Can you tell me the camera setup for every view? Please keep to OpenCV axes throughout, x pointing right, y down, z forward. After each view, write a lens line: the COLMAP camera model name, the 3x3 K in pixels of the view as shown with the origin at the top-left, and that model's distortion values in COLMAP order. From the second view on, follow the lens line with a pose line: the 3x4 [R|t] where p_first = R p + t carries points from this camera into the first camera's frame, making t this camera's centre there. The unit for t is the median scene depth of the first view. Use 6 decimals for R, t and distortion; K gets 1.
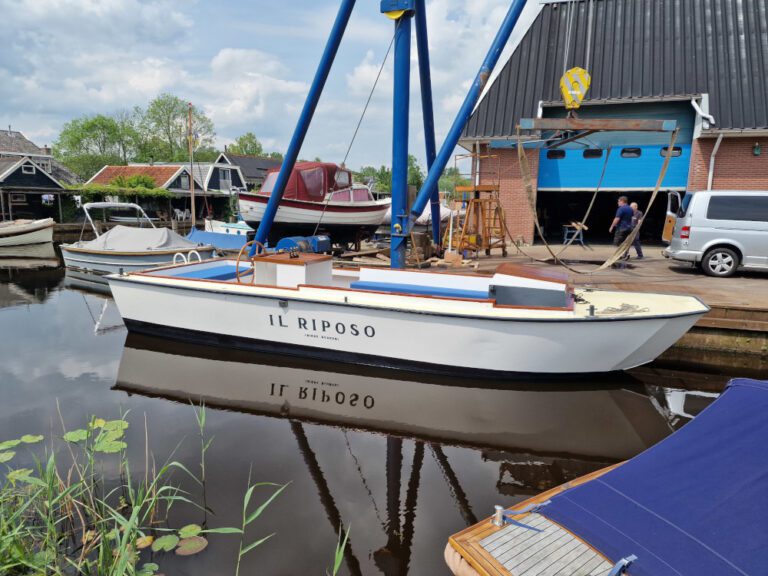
lens RADIAL K [[516.4, 0, 388.7], [0, 516.4, 285.7], [0, 0, 1]] dist [0.079175, -0.072823]
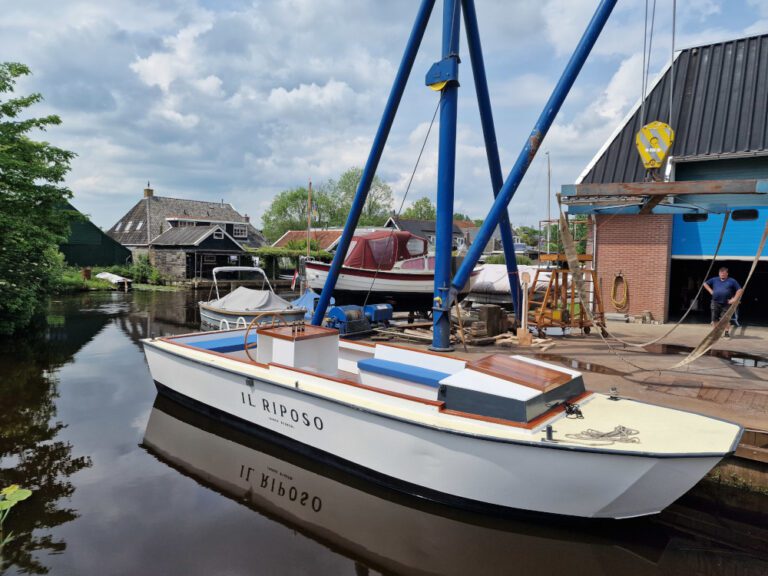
lens RADIAL K [[511.6, 0, 386.7], [0, 511.6, 289.3], [0, 0, 1]] dist [0.075461, -0.057354]
pose [[0.942872, 0.030204, -0.331784, 0.166024], [-0.064509, 0.993586, -0.092872, -0.030821], [0.326850, 0.108969, 0.938773, 0.076178]]
